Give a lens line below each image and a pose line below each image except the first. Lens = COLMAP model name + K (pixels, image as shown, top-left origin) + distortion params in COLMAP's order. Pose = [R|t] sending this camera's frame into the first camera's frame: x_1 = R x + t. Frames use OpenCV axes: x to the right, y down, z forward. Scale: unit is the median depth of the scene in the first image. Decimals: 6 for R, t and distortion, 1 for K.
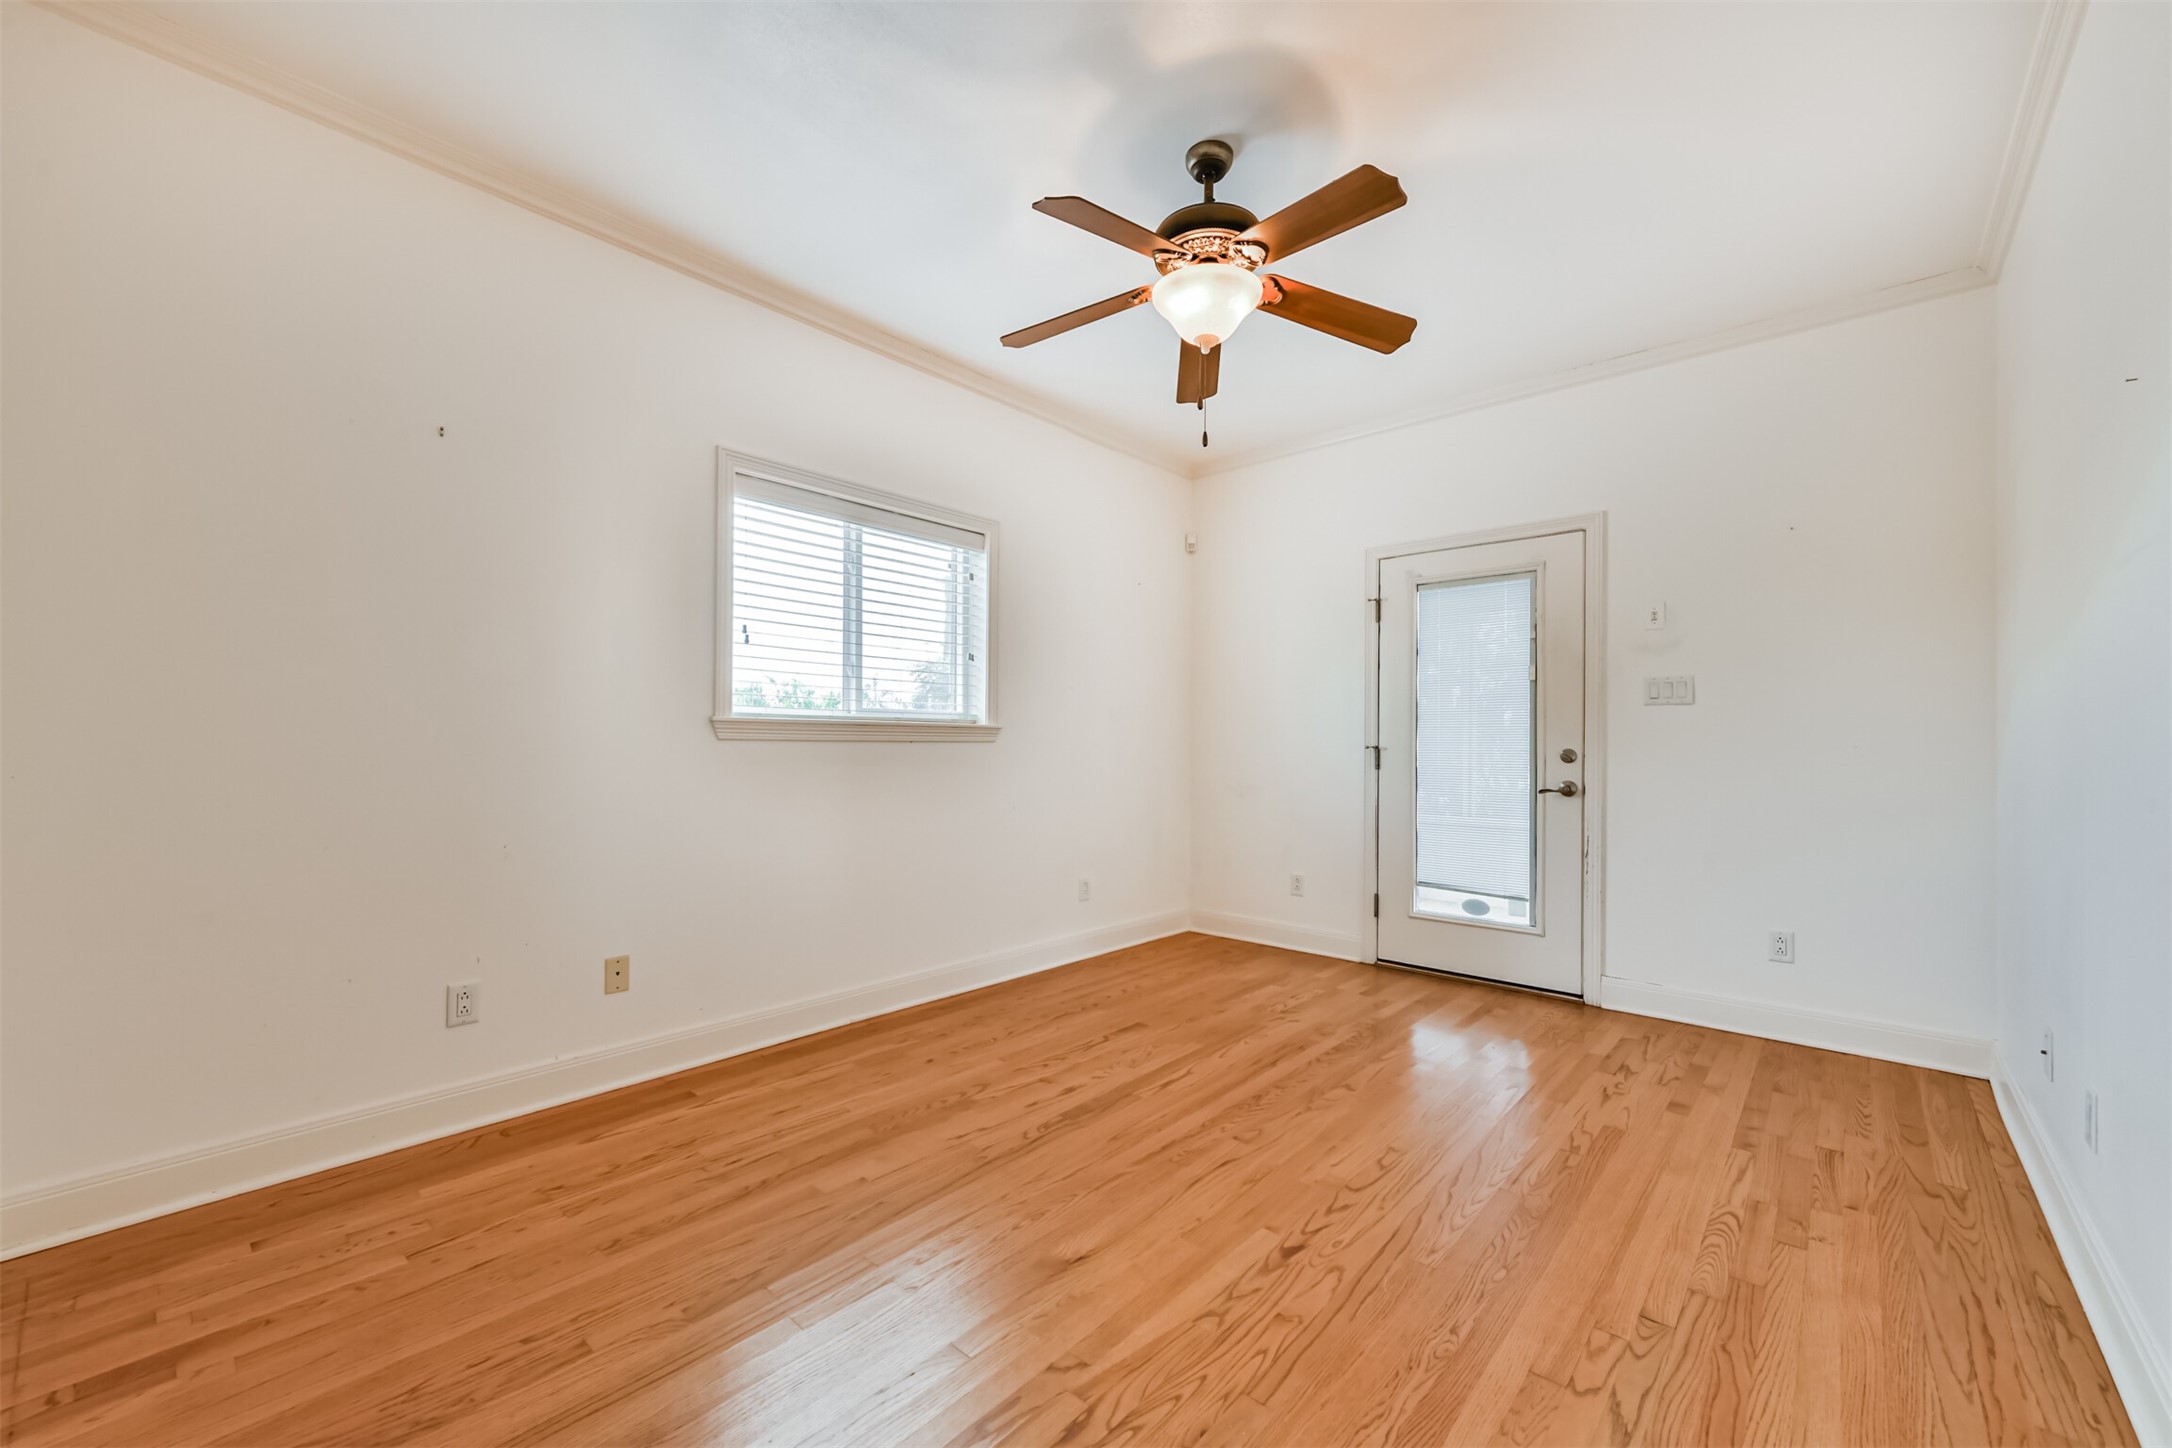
lens RADIAL K [[851.2, 0, 1085.5], [0, 851.2, 738.2], [0, 0, 1]] dist [0.001535, -0.000208]
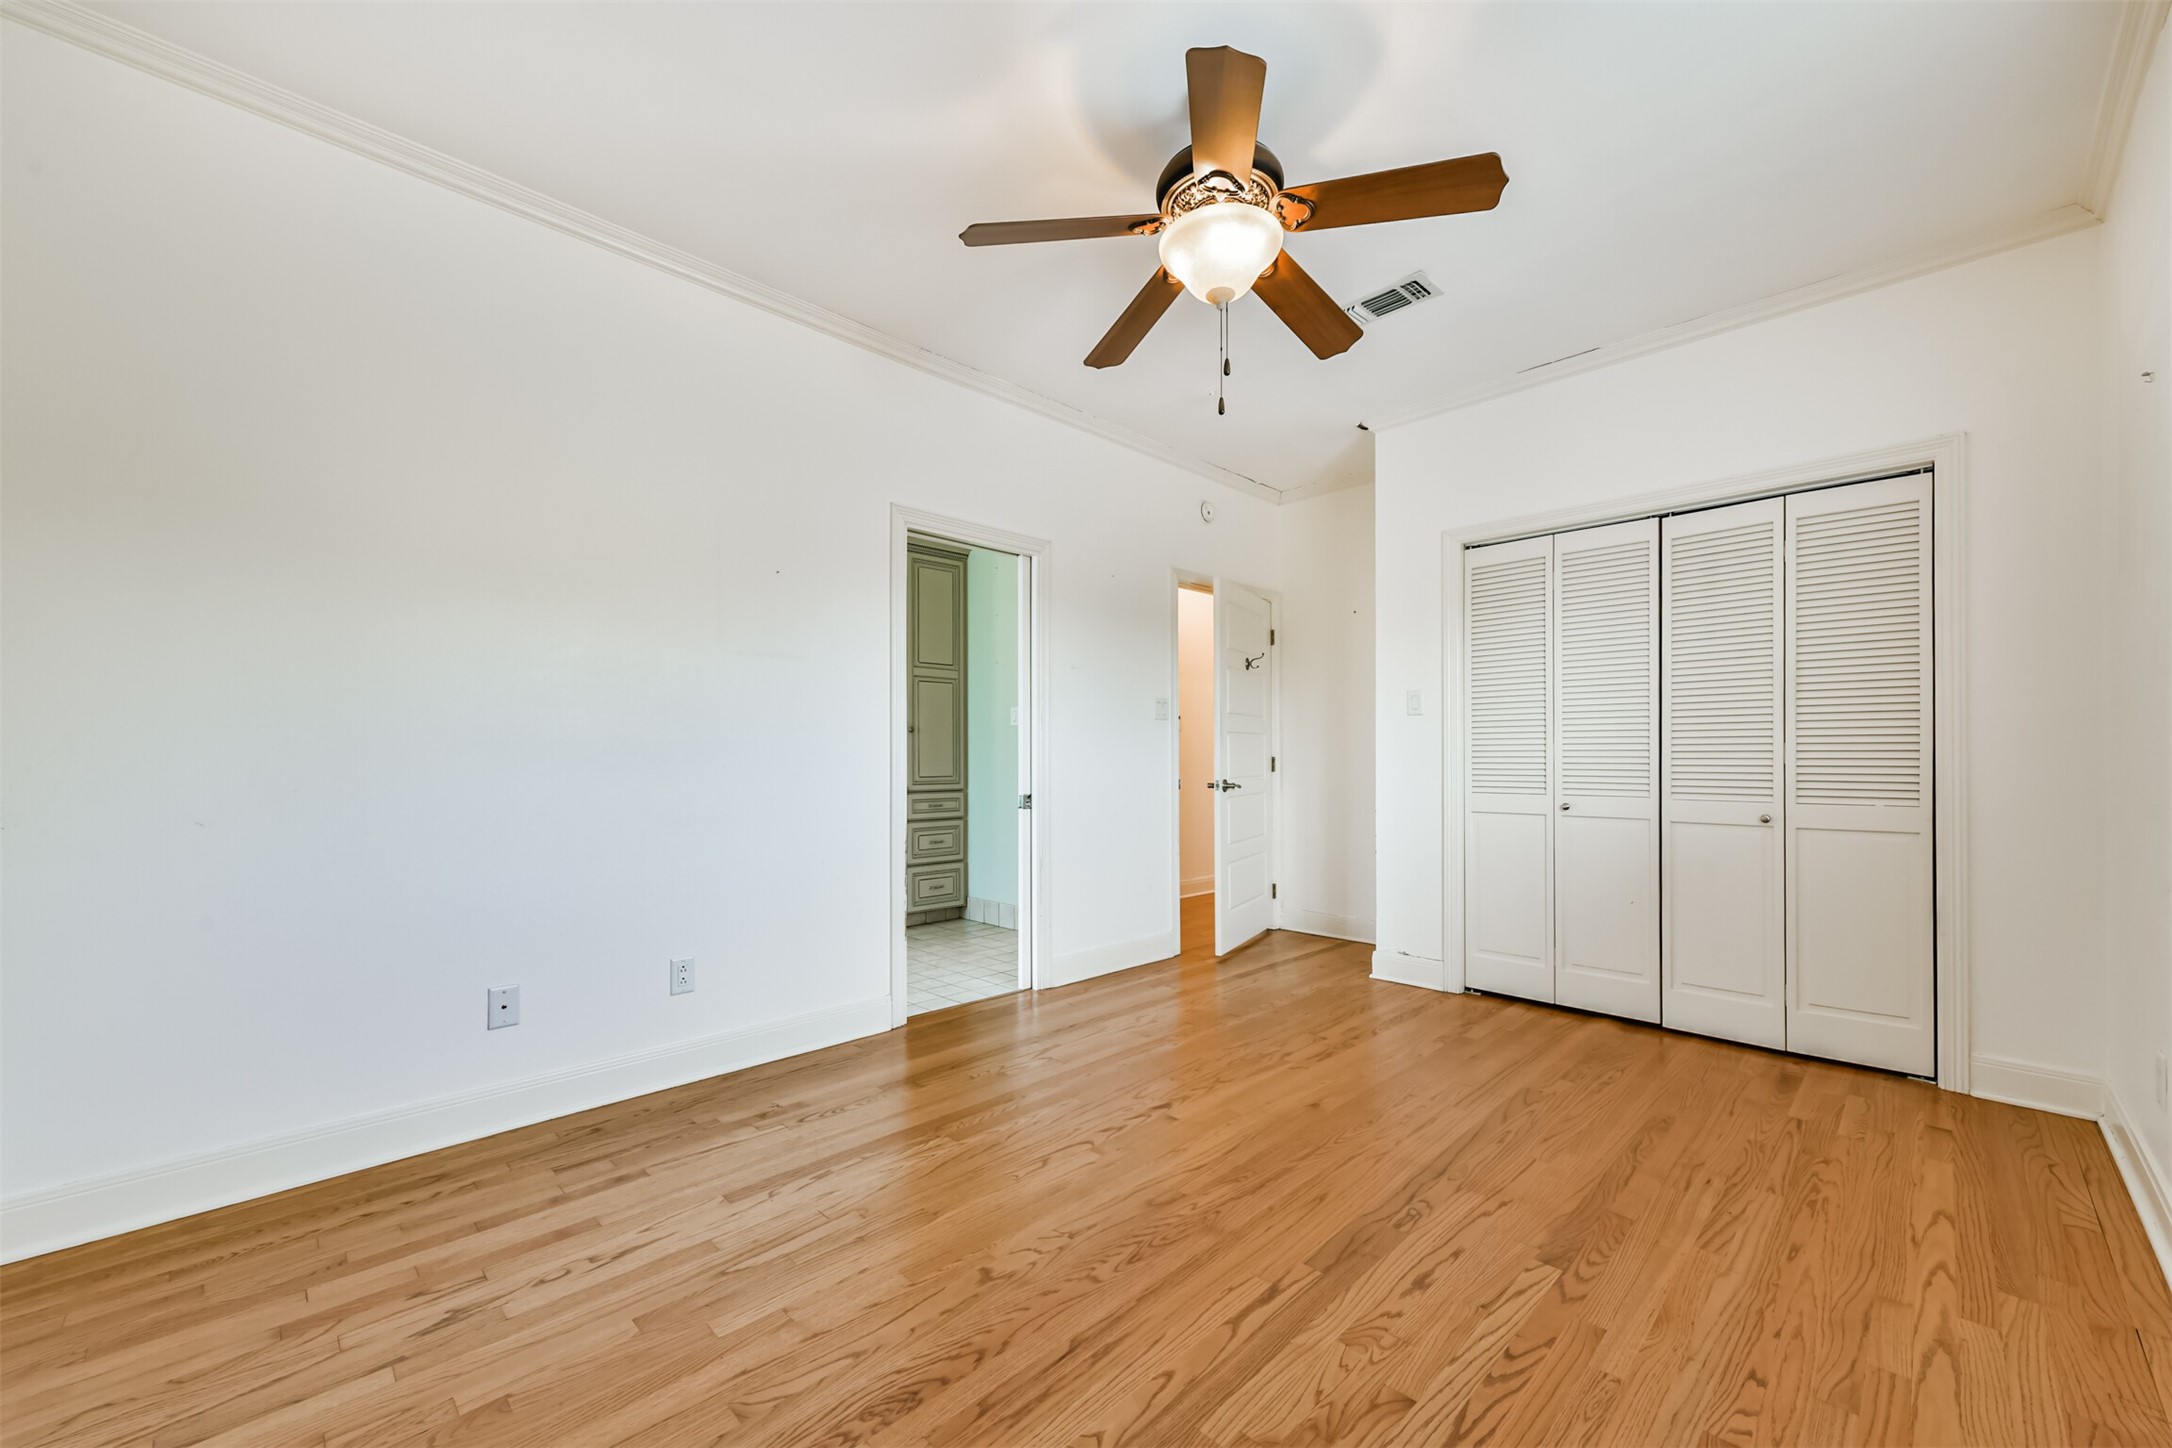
lens RADIAL K [[851.2, 0, 1086.5], [0, 851.2, 741.5], [0, 0, 1]] dist [0.001535, -0.000208]
pose [[-0.998344, -0.004984, 0.057317, 0.226674], [-0.006548, 0.999611, -0.027124, 0.025944], [-0.057160, -0.027454, -0.997987, 1.896413]]
